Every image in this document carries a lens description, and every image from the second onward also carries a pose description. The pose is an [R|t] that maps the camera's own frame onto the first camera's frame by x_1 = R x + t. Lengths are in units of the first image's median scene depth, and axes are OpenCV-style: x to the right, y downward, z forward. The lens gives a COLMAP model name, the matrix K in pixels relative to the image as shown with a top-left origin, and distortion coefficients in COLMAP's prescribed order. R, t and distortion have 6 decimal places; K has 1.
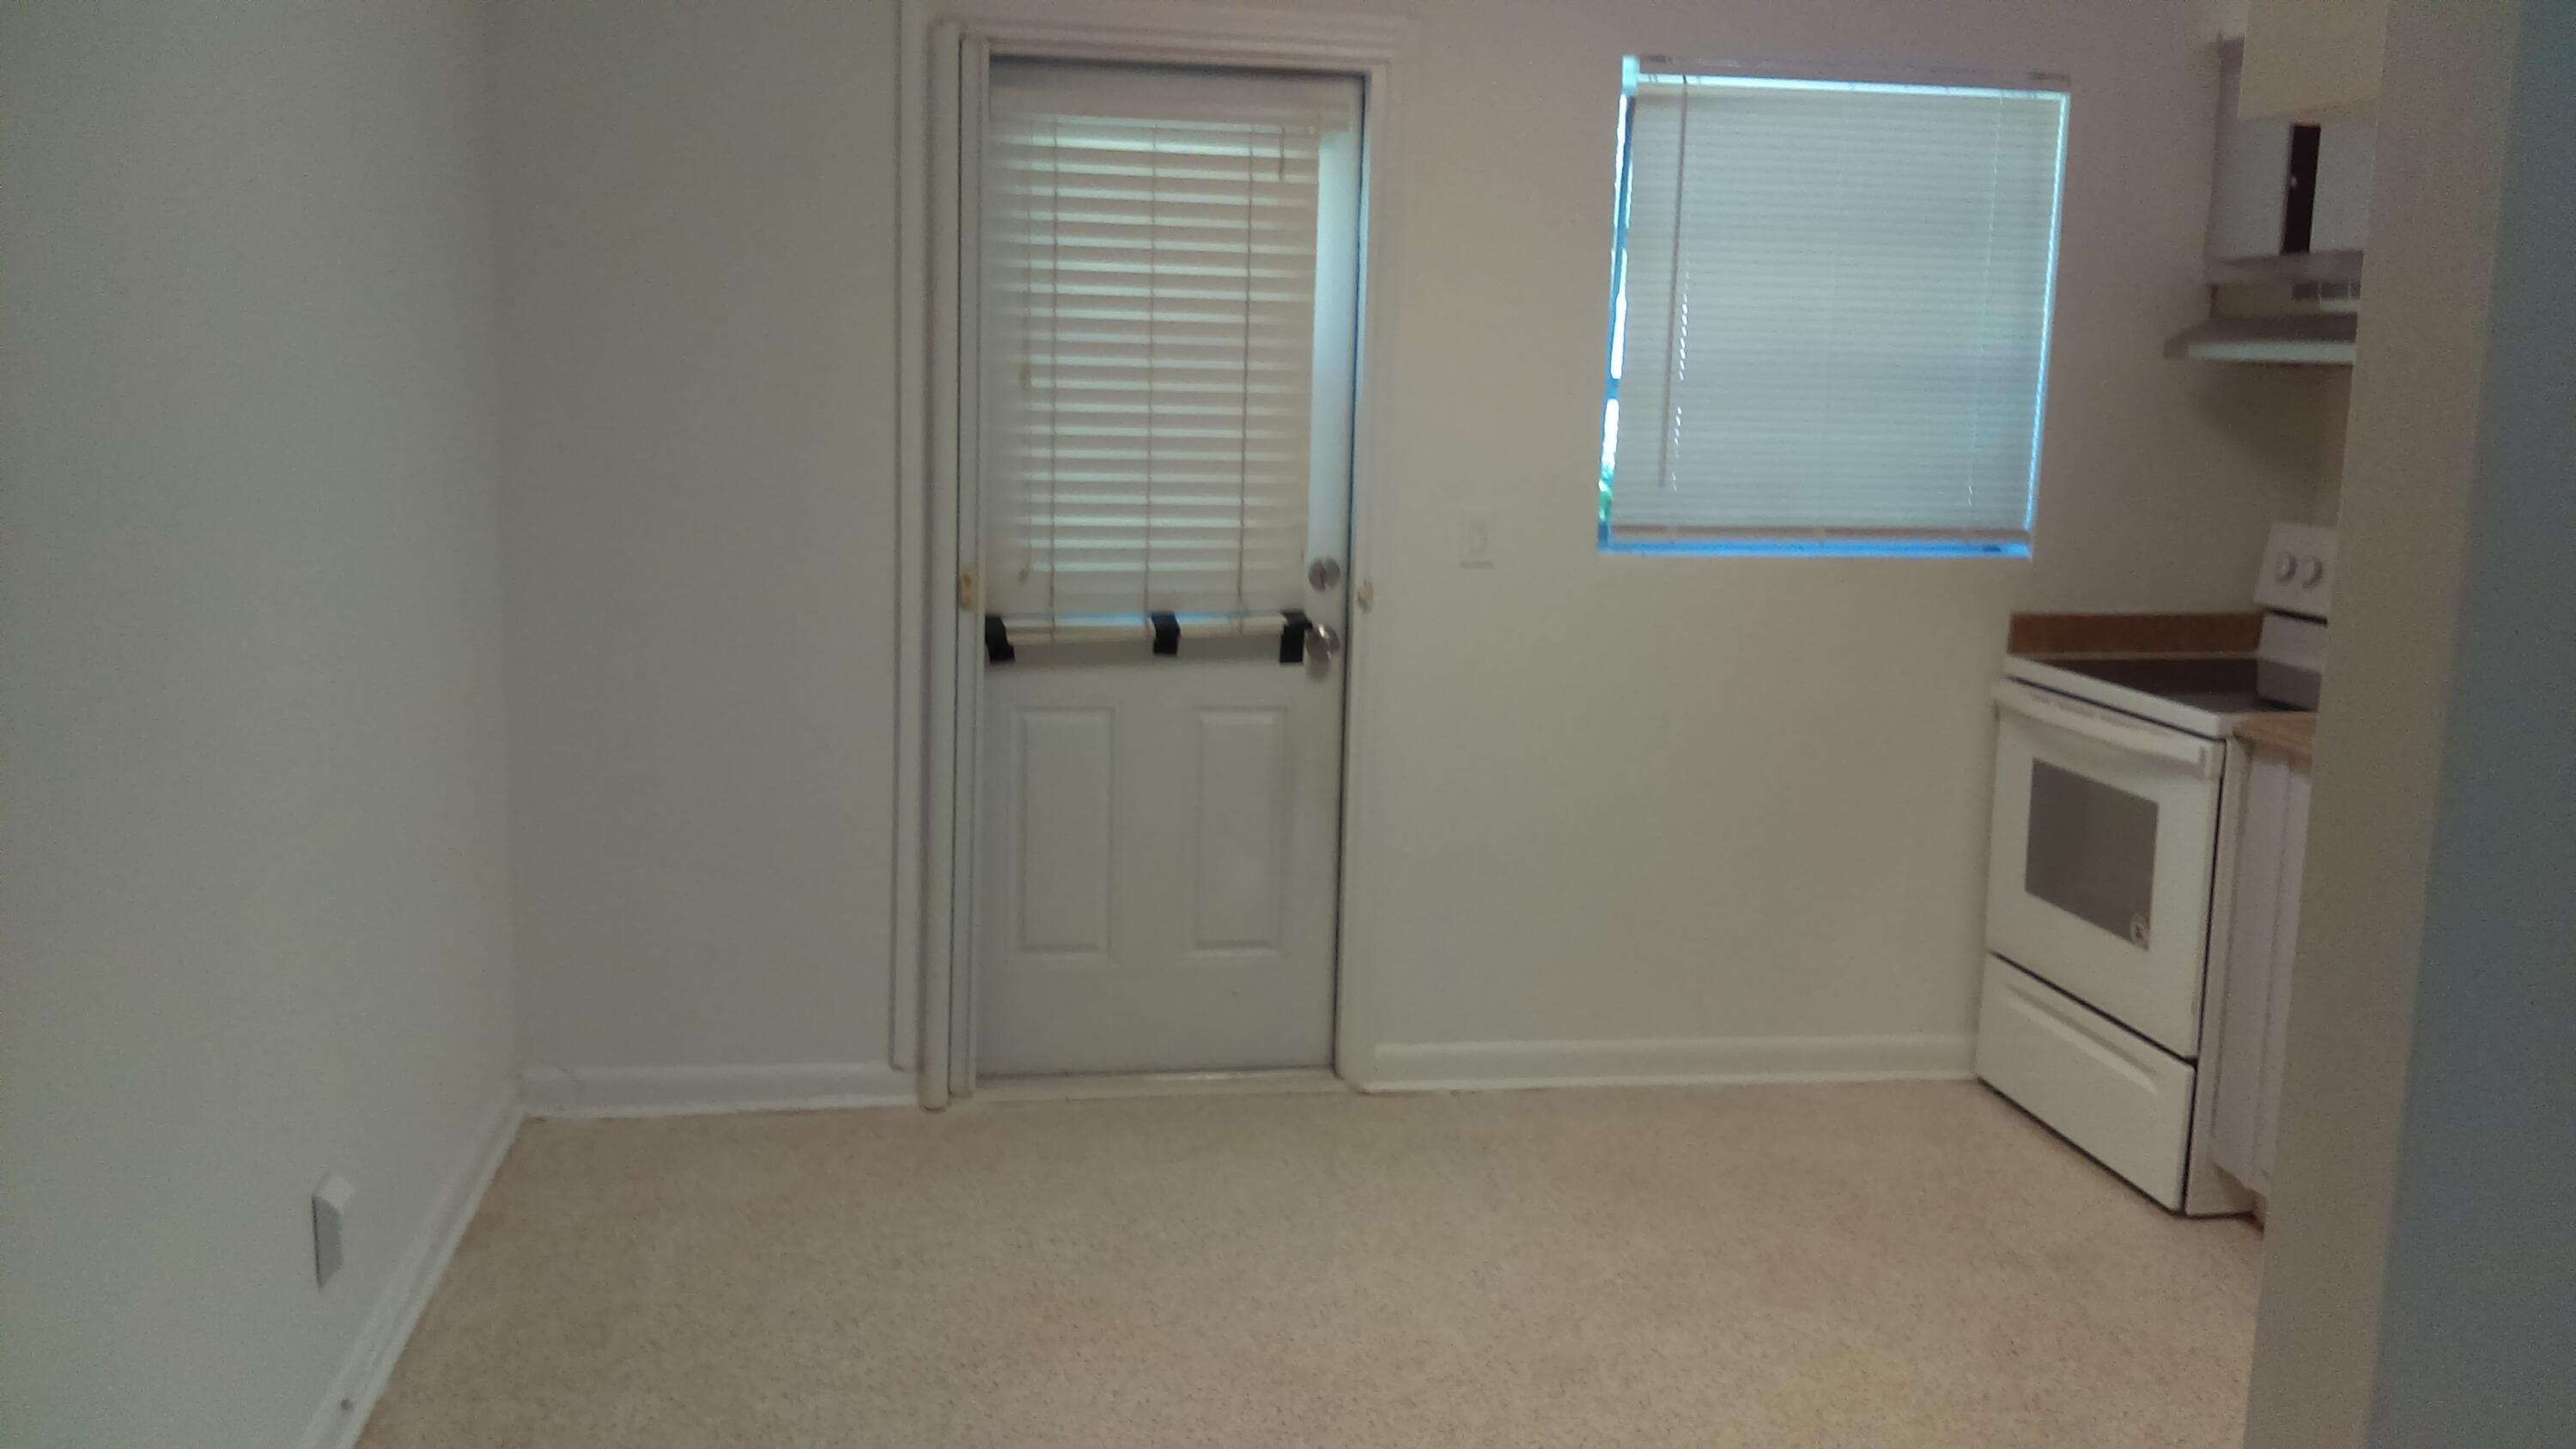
lens RADIAL K [[2239.4, 0, 1288.0], [0, 2239.4, 724.5], [0, 0, 1]] dist [0.172552, -0.464032]
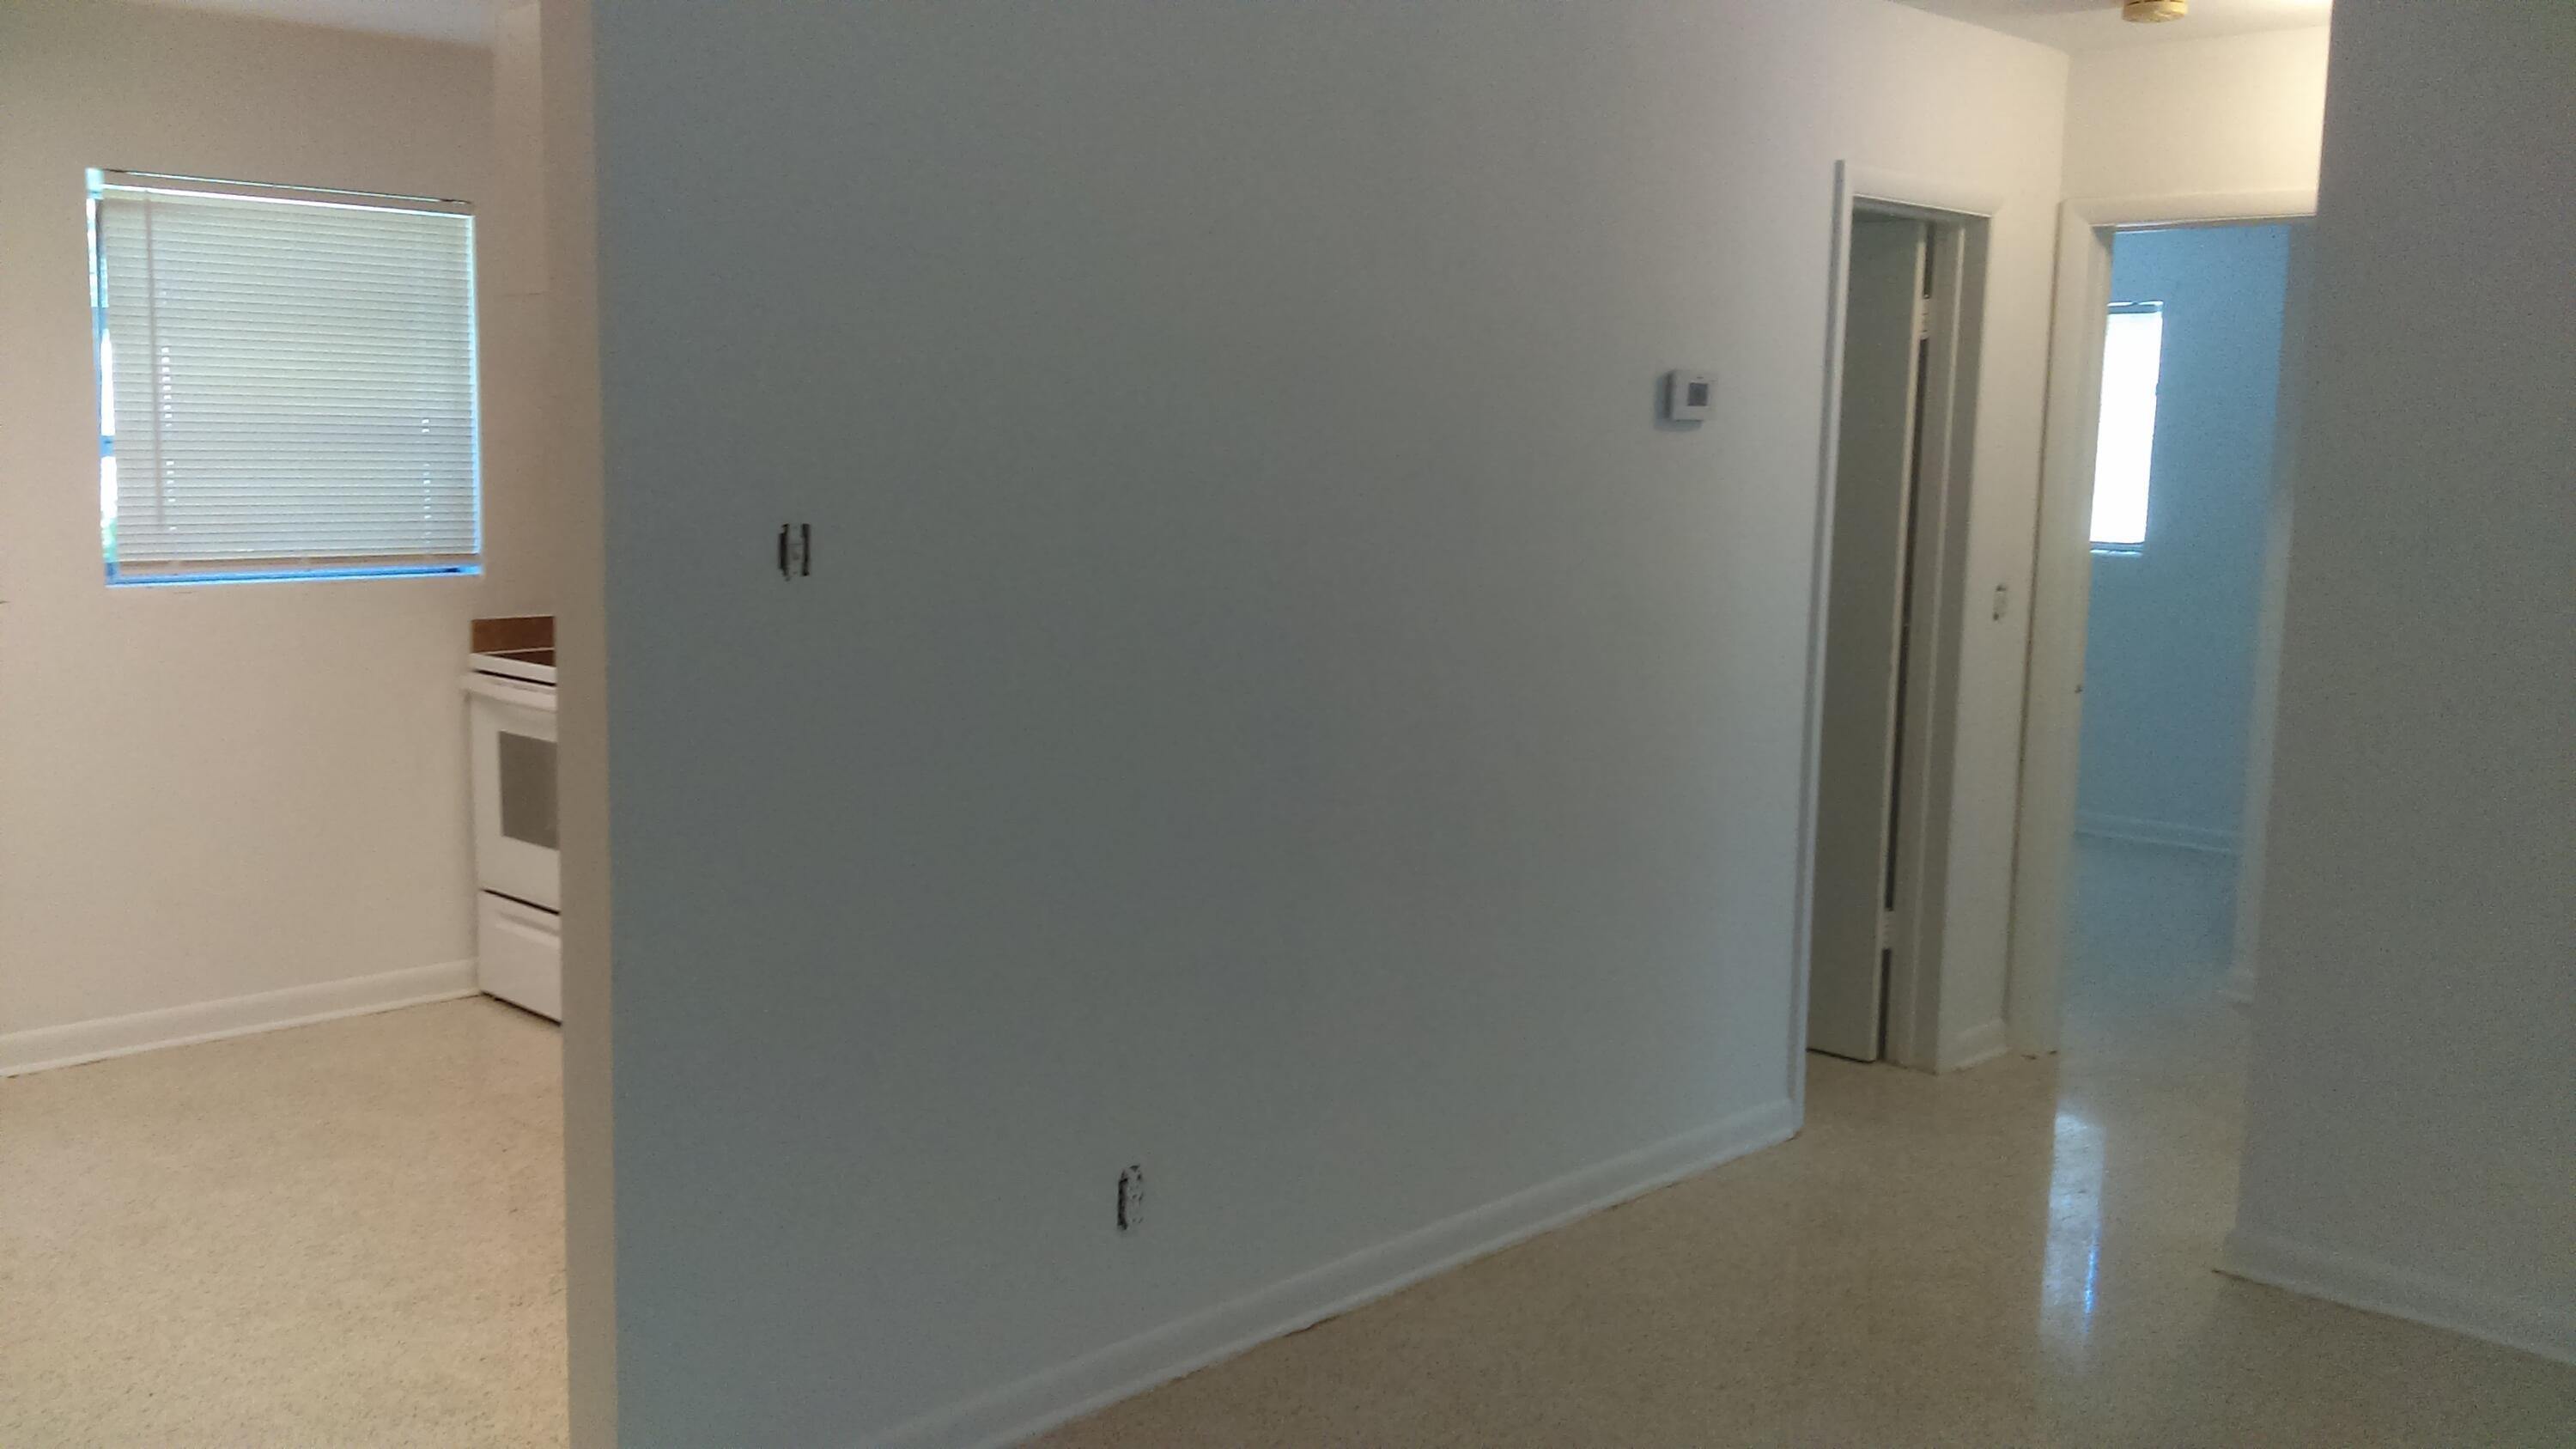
lens RADIAL K [[2220.0, 0, 1287.6], [0, 2220.0, 706.8], [0, 0, 1]] dist [-0.004370, -0.001612]
pose [[0.803722, -0.081016, 0.589464, -0.052015], [0.090464, 0.995808, 0.013518, 0.025628], [-0.588088, 0.042460, 0.807682, -0.284172]]
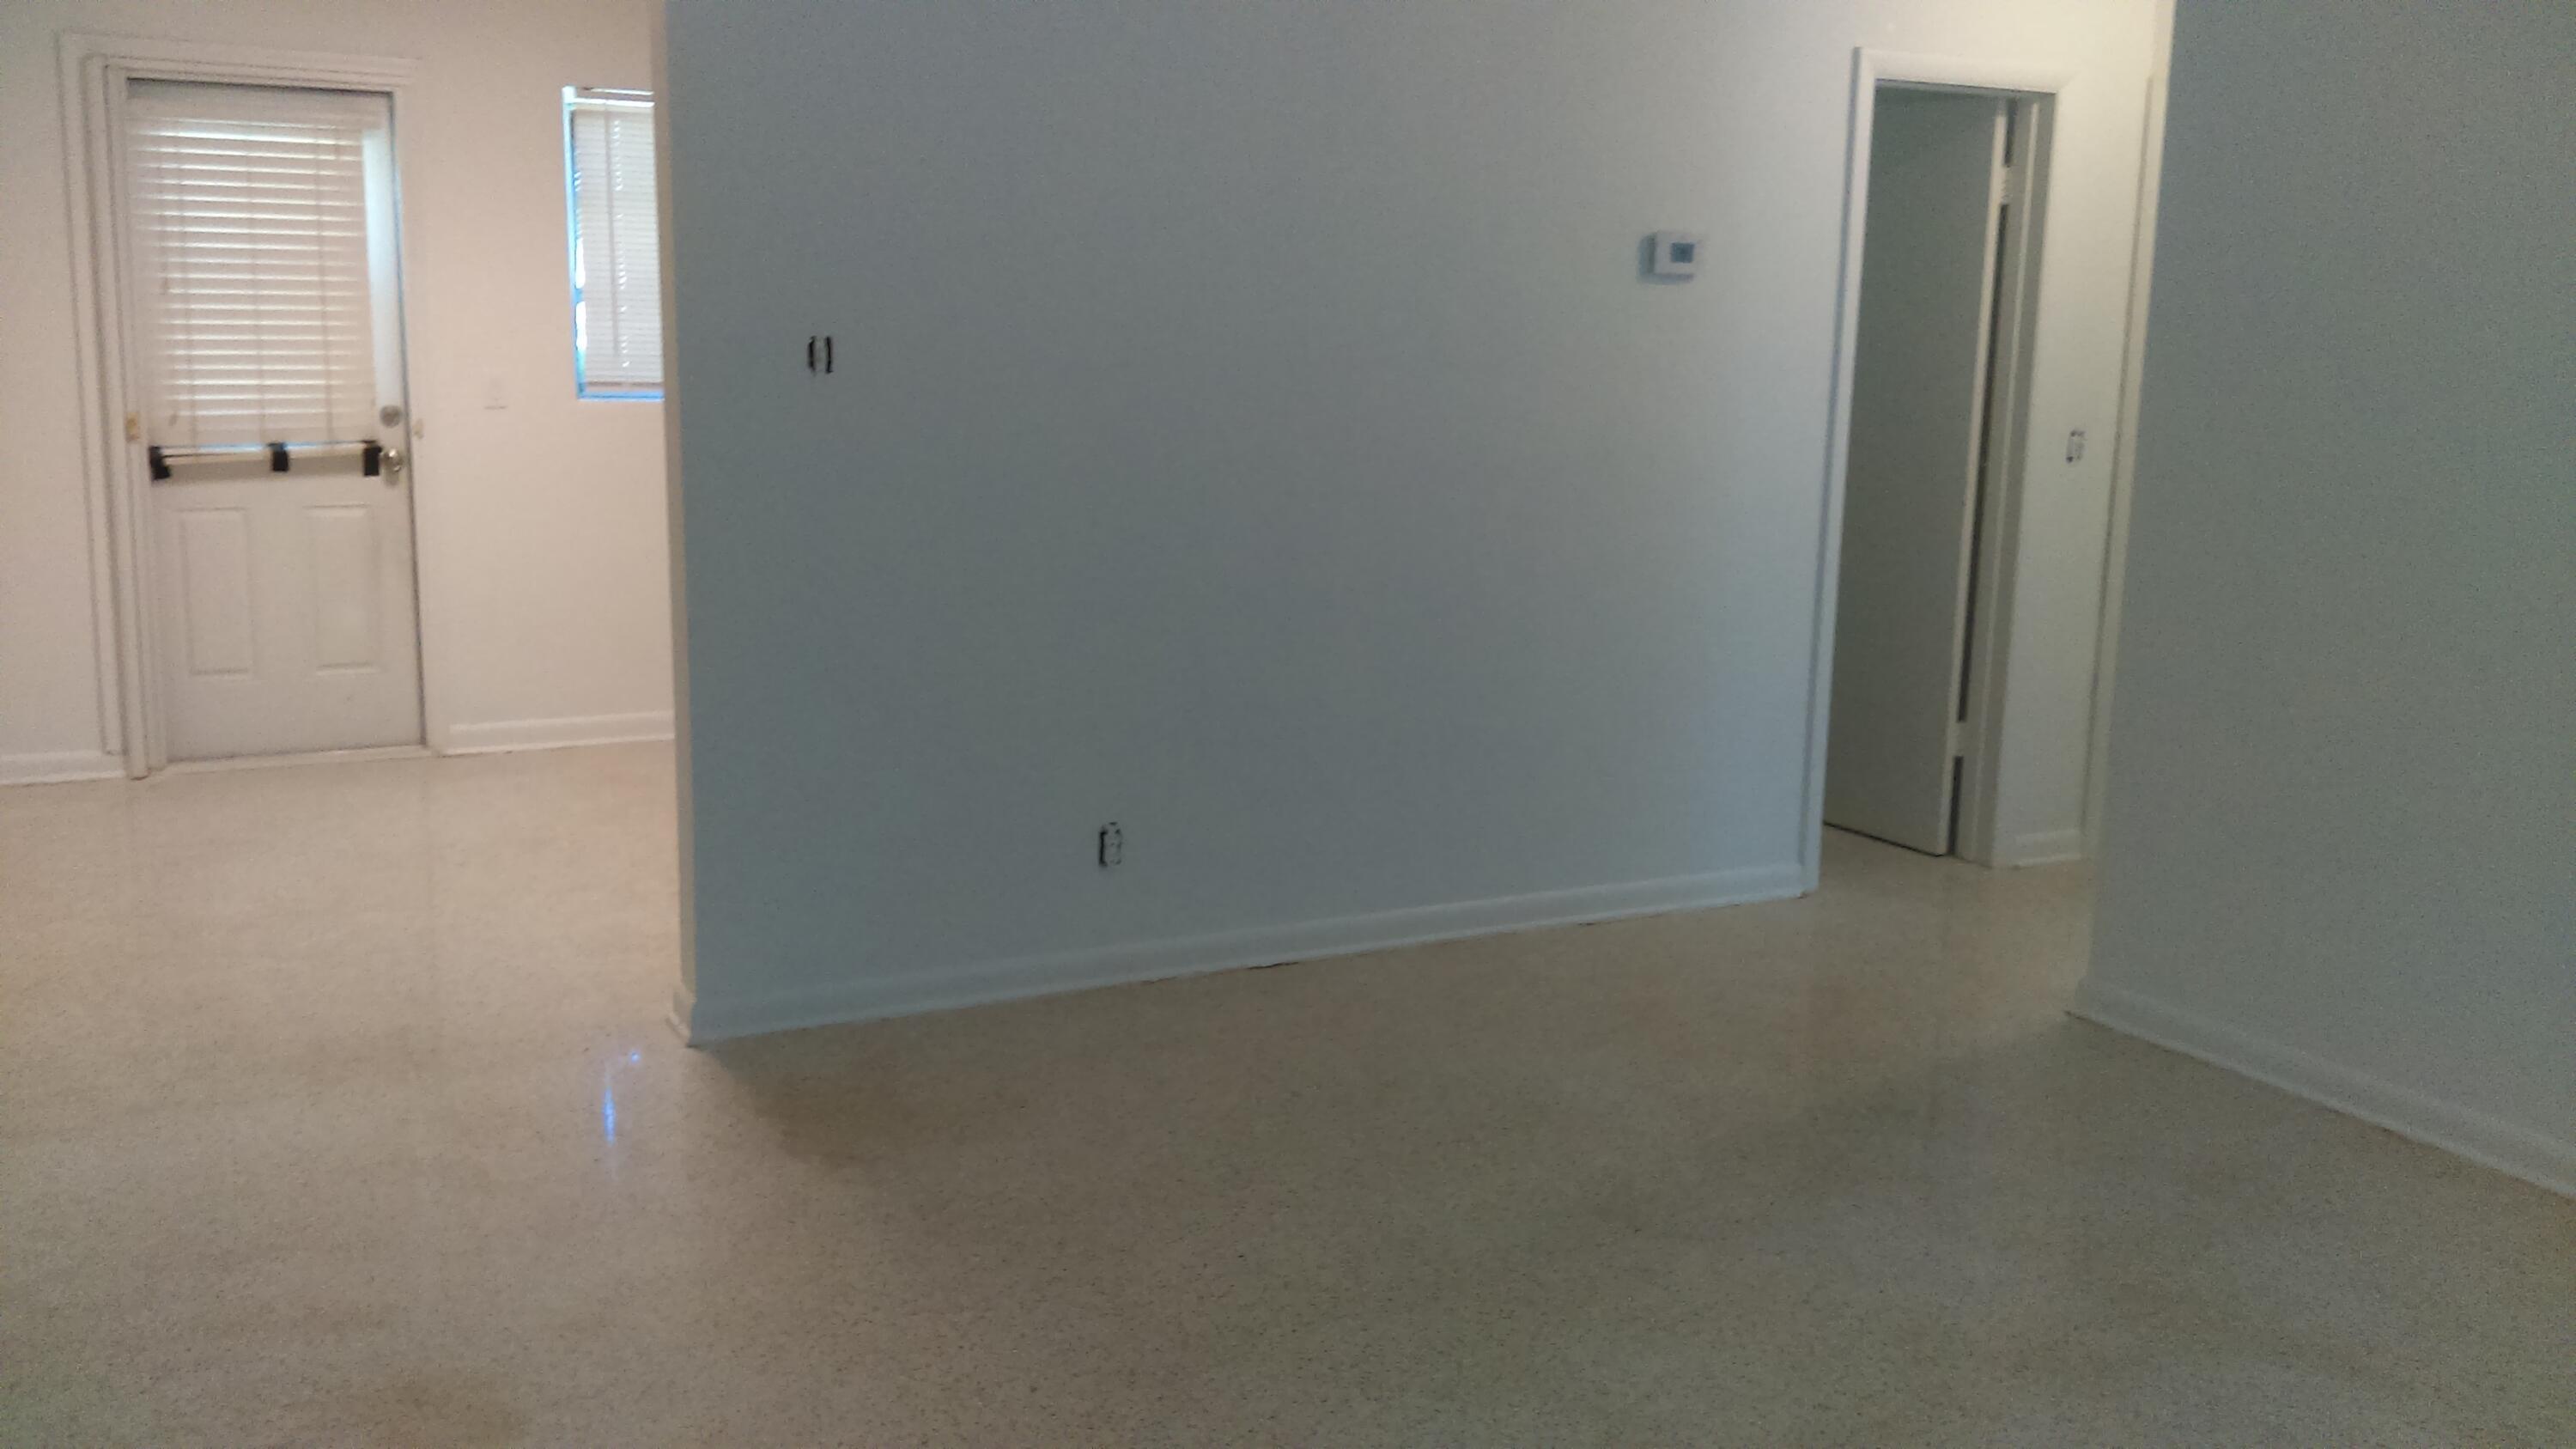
lens RADIAL K [[2137.3, 0, 1247.4], [0, 2137.3, 734.4], [0, 0, 1]] dist [0.049472, -0.124674]
pose [[0.942764, -0.066864, 0.326688, 0.076411], [0.048348, 0.996747, 0.064481, 0.085797], [-0.329936, -0.044996, 0.942930, -0.600880]]
